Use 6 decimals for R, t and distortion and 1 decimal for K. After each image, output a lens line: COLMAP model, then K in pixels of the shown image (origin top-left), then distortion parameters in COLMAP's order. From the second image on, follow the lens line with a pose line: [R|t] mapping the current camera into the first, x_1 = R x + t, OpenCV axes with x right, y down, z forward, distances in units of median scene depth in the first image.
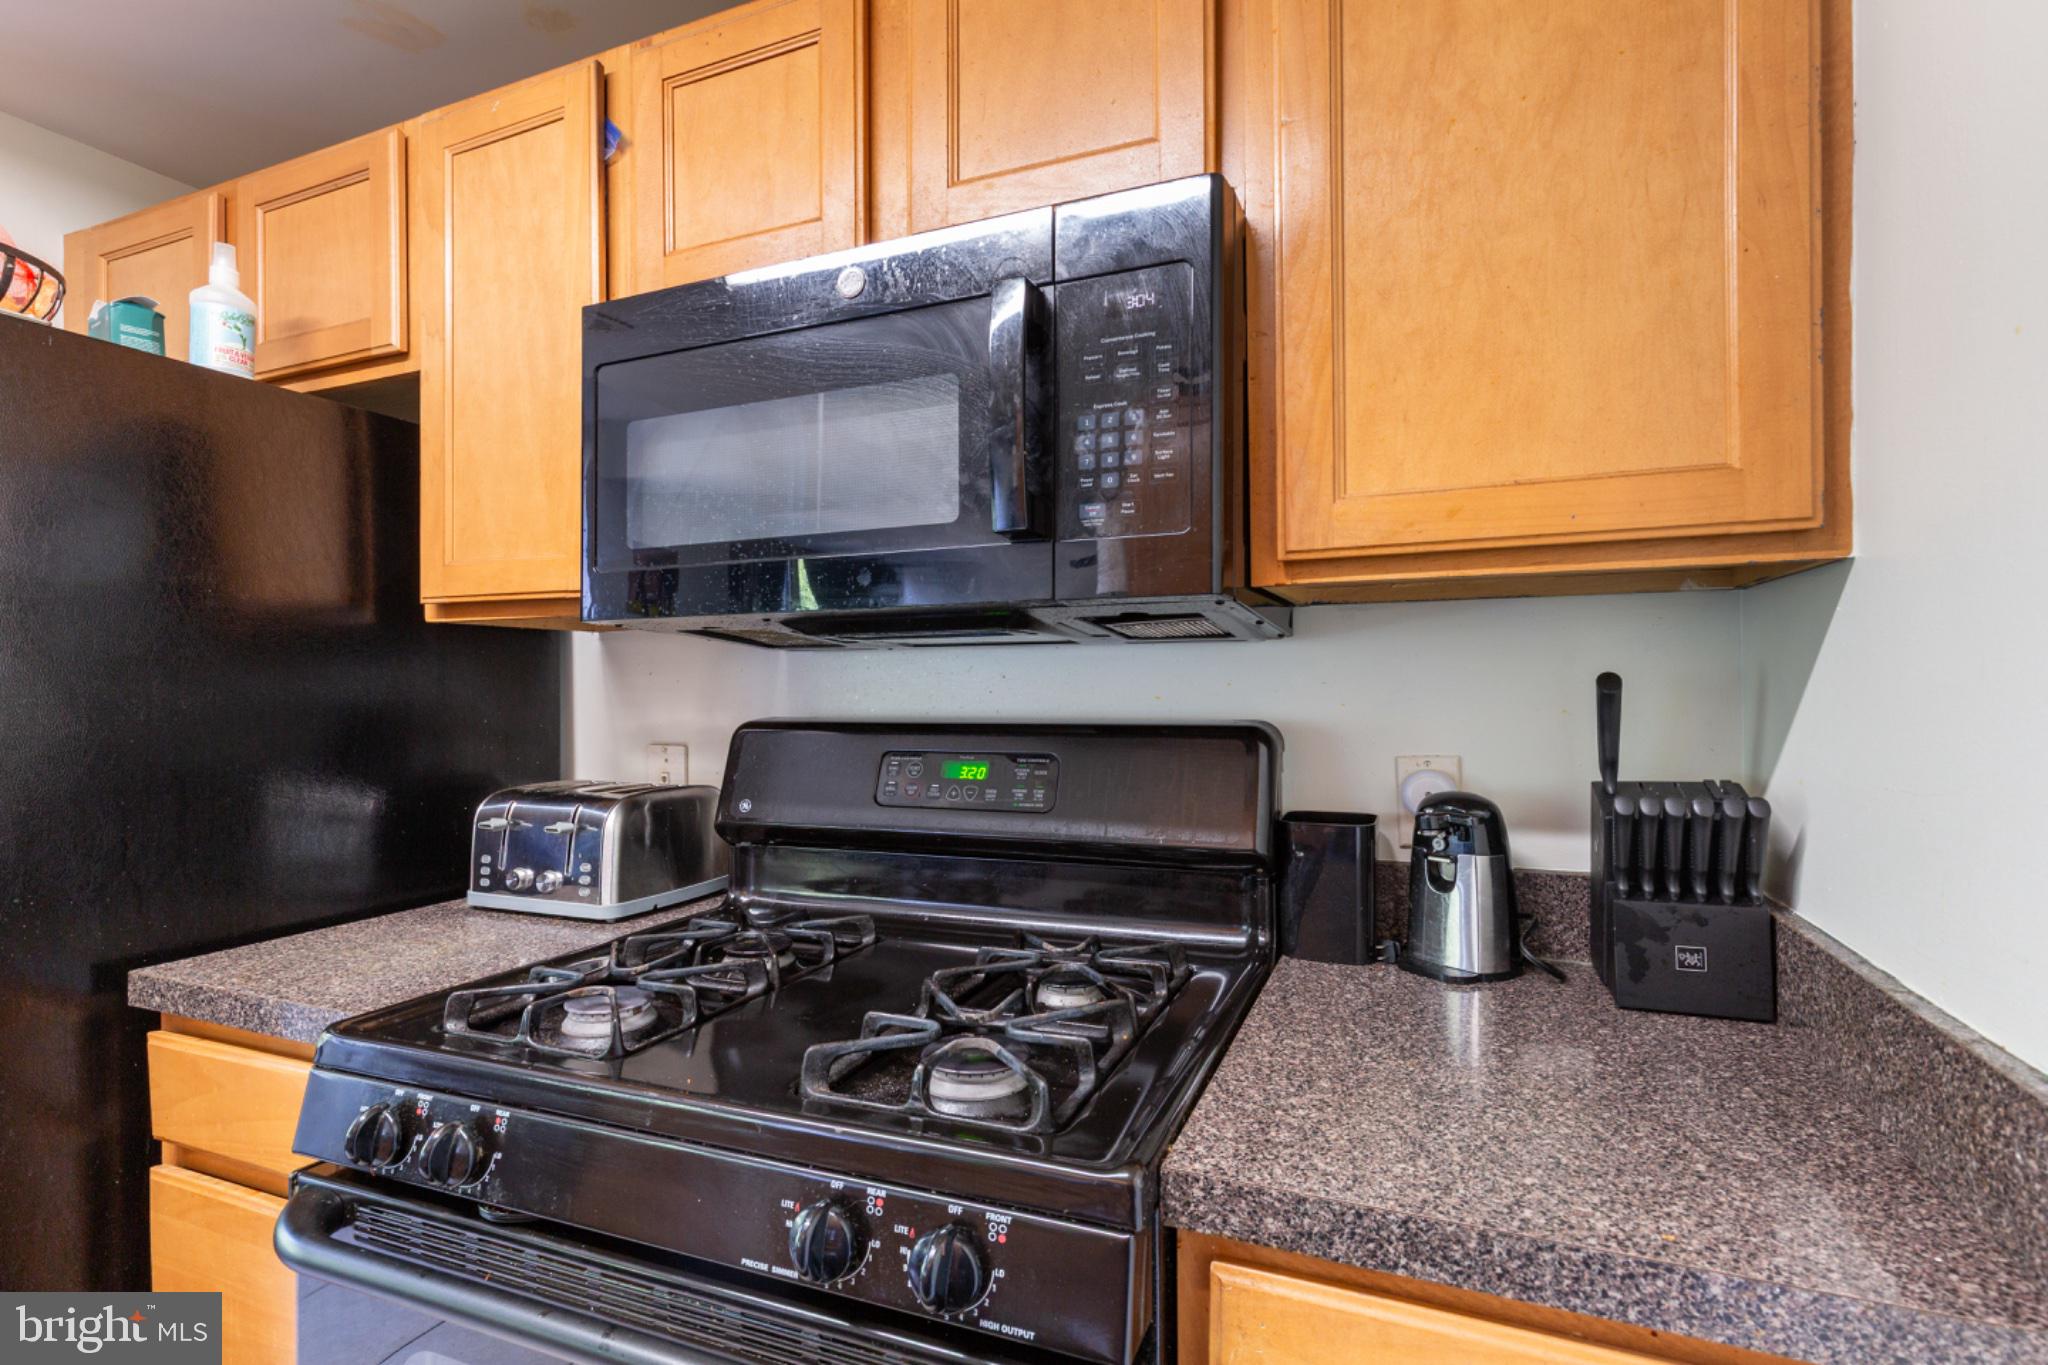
lens RADIAL K [[932.9, 0, 1020.4], [0, 932.9, 687.6], [0, 0, 1]] dist [0.007308, -0.000057]
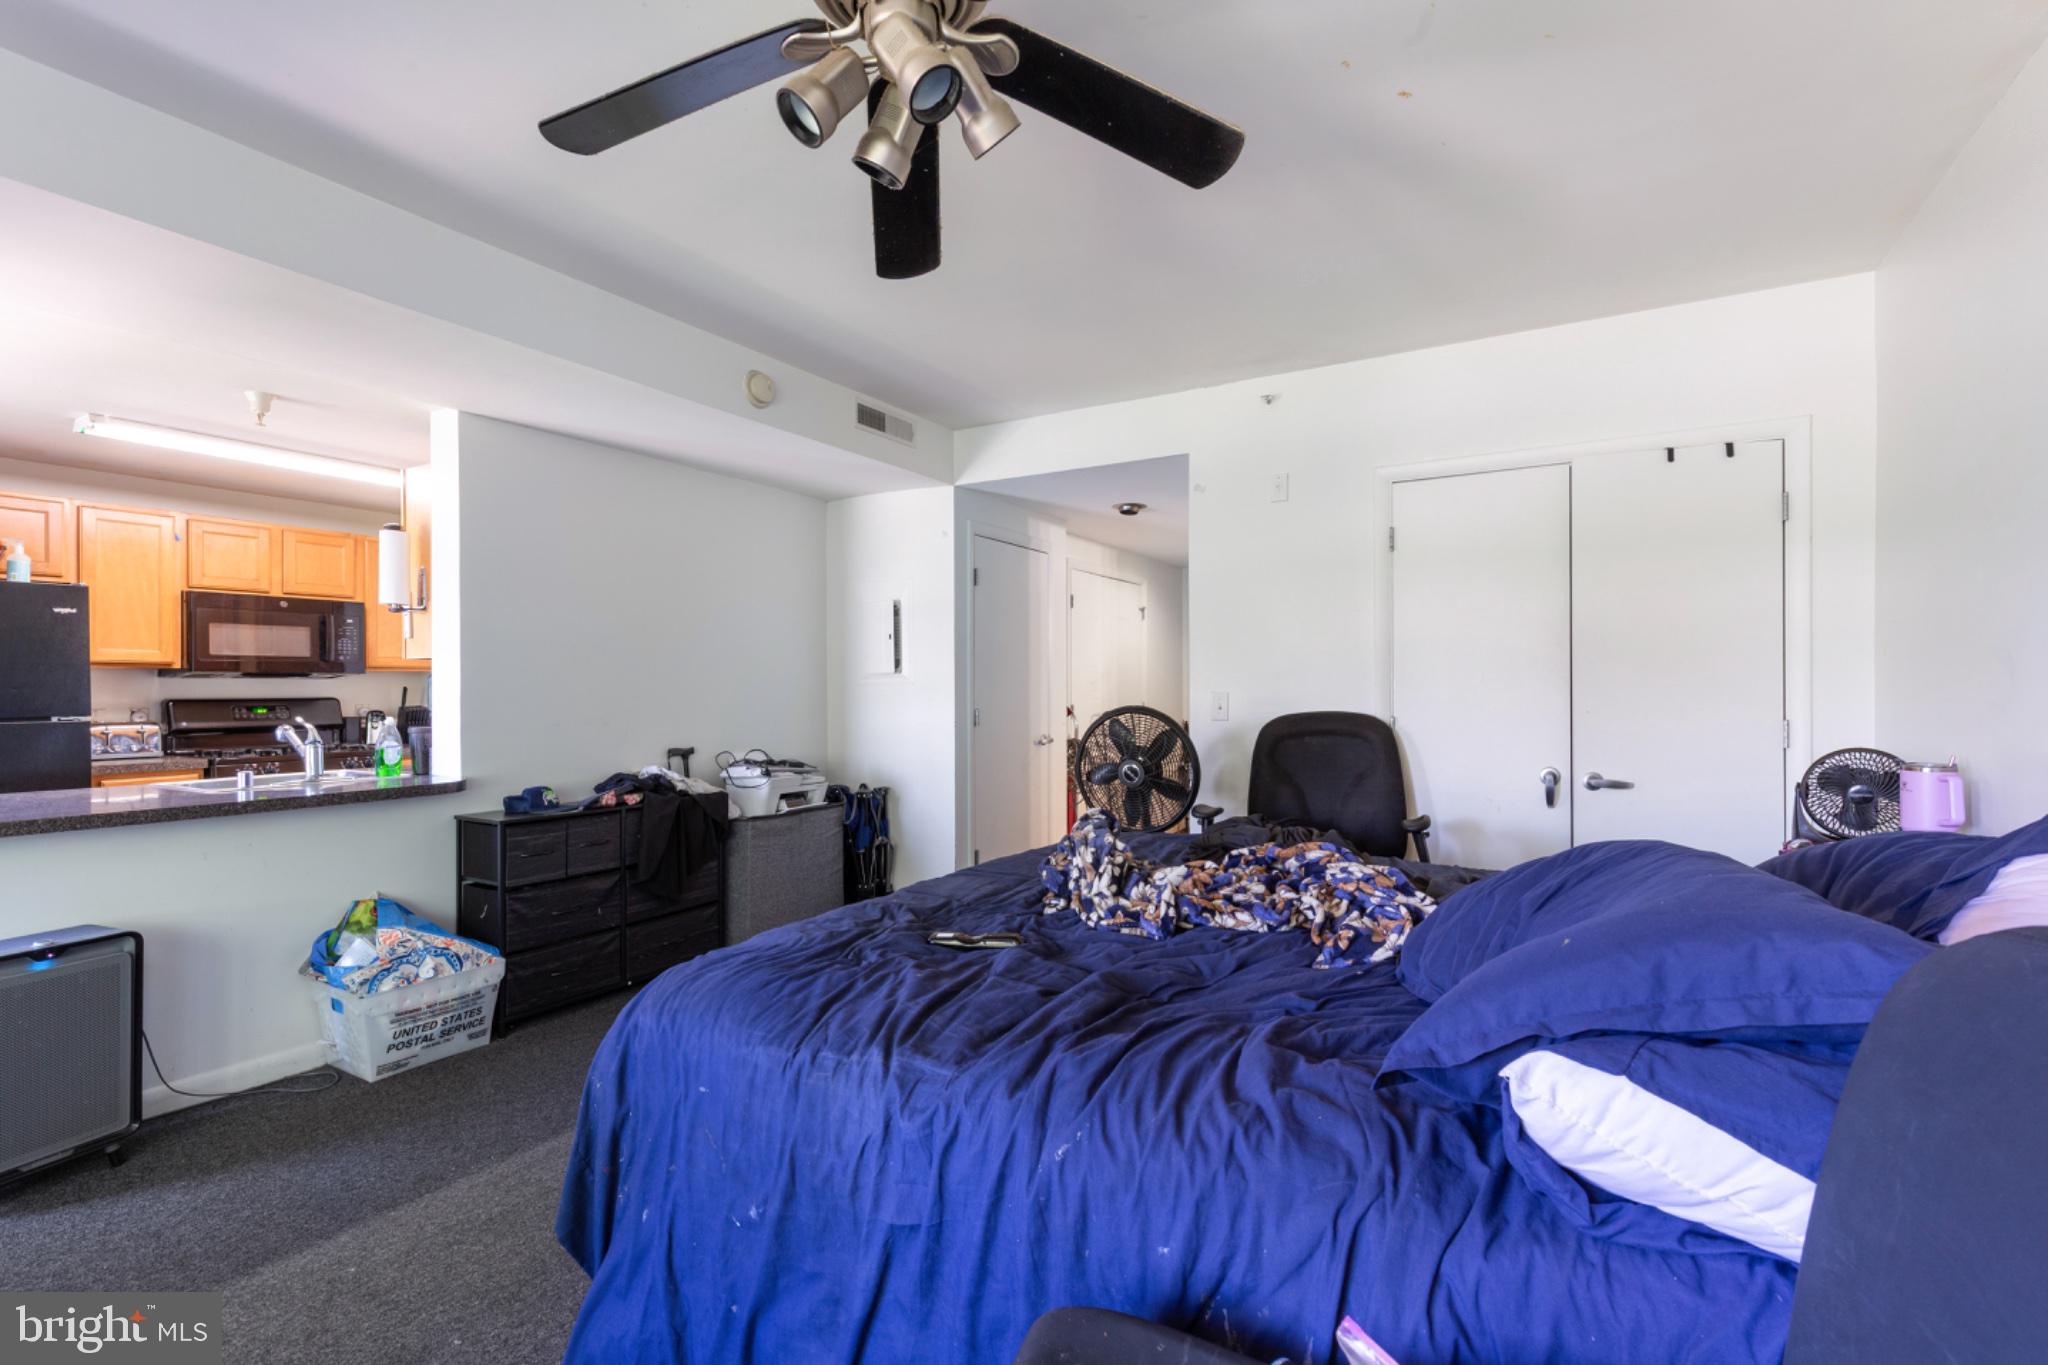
lens RADIAL K [[933.8, 0, 1012.0], [0, 933.8, 689.7], [0, 0, 1]] dist [0.003810, -0.000175]
pose [[0.159527, 0.001327, 0.987193, -3.935062], [0.004200, 0.999989, -0.002023, 0.026293], [-0.987185, 0.004469, 0.159519, -3.168638]]
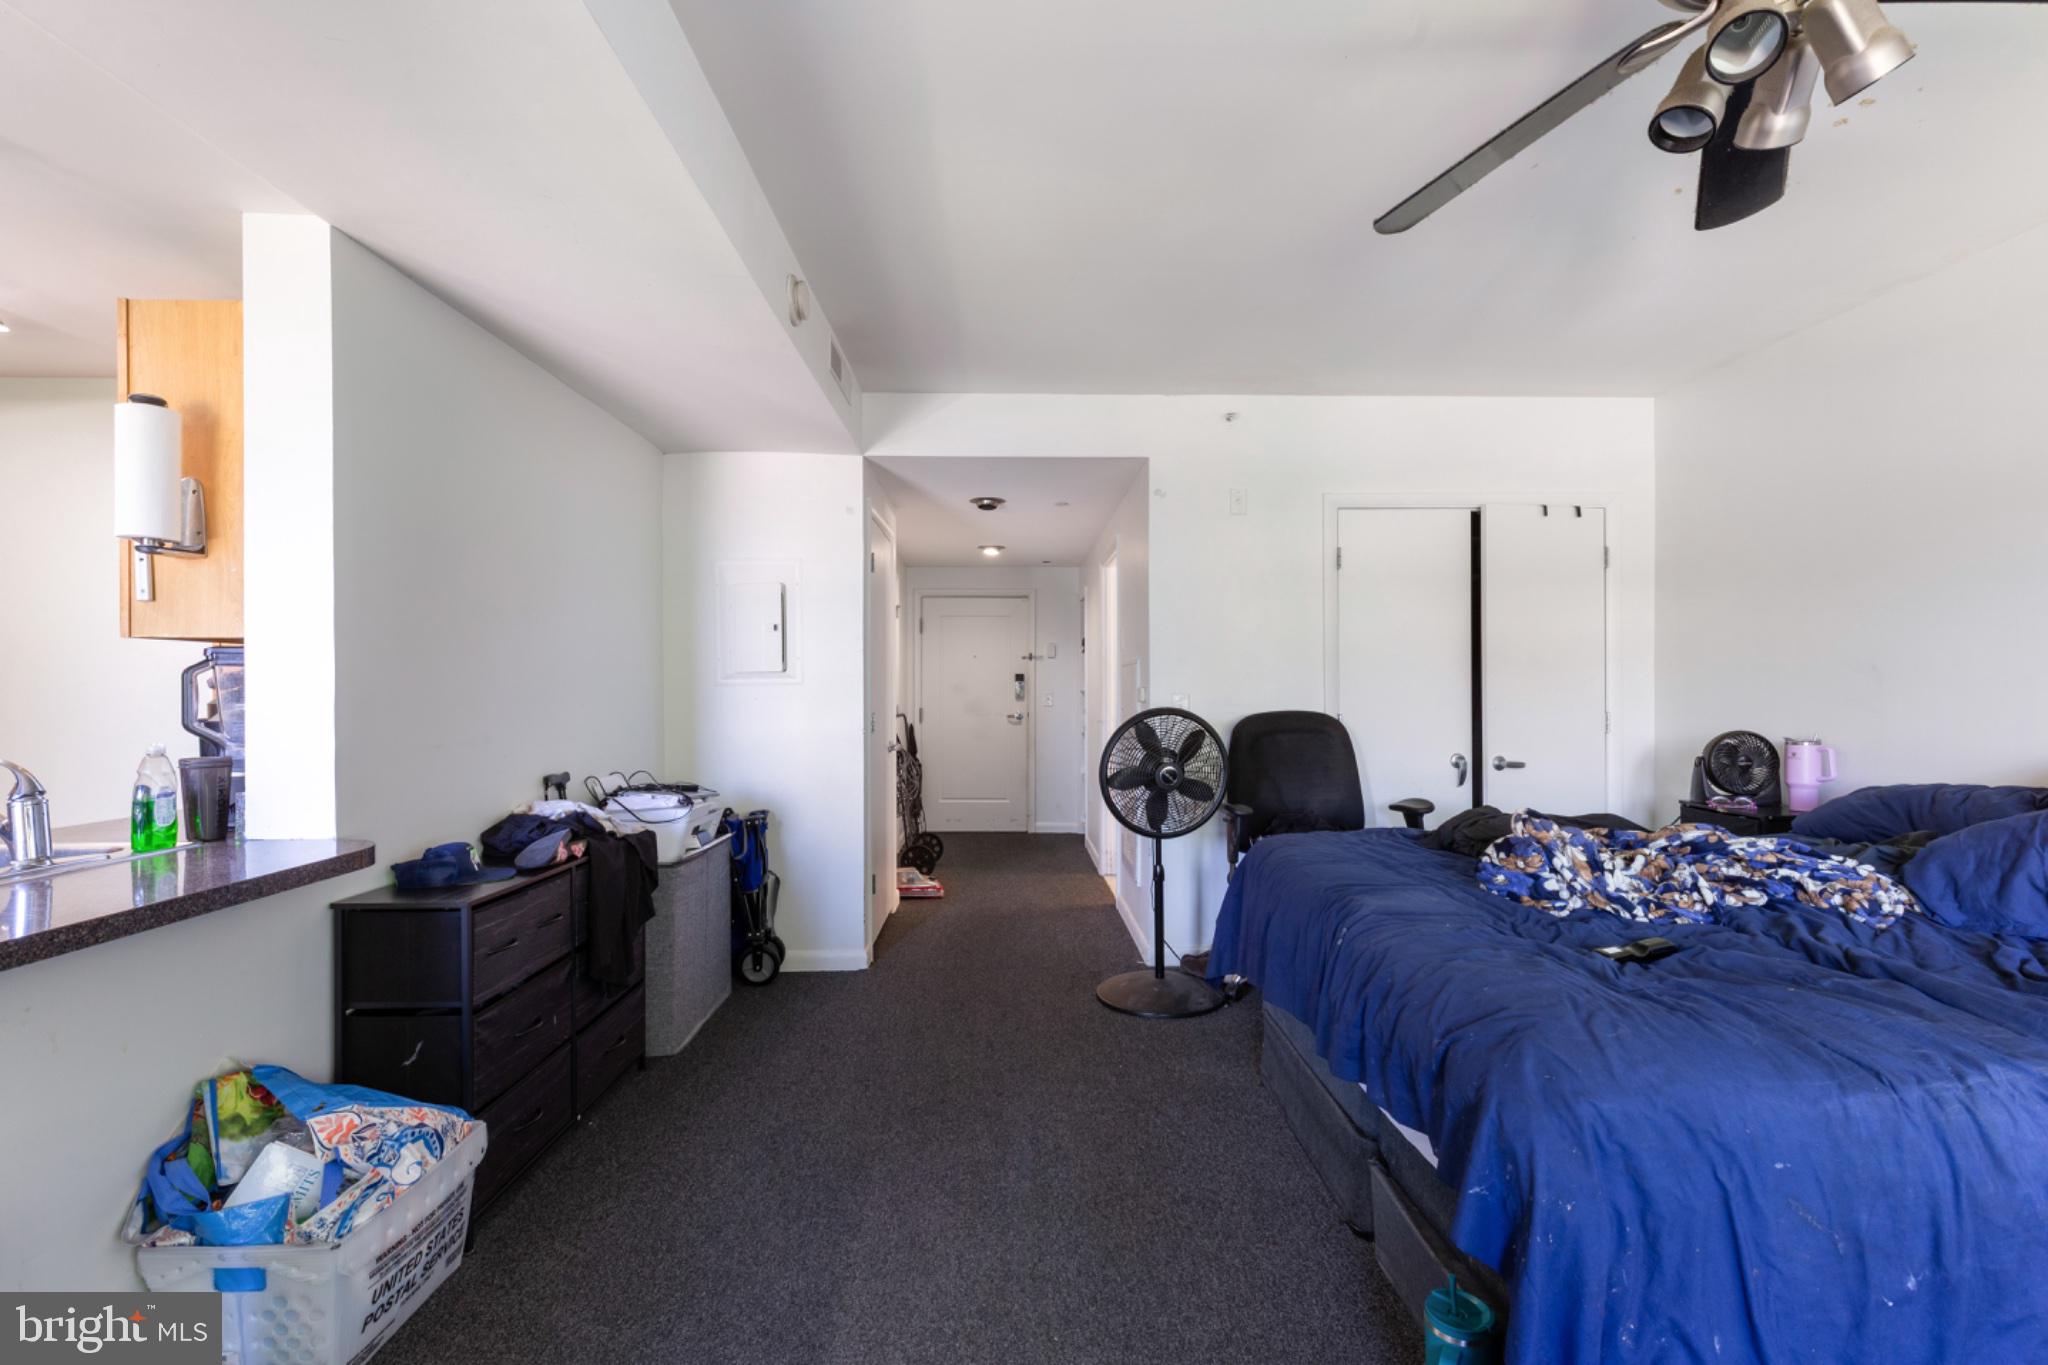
lens RADIAL K [[932.9, 0, 1020.4], [0, 932.9, 687.6], [0, 0, 1]] dist [0.007308, -0.000057]
pose [[-0.394332, 0.006097, 0.918948, -3.404567], [0.005983, 0.999974, -0.004068, 0.019639], [-0.918949, 0.003894, -0.394358, -1.366982]]
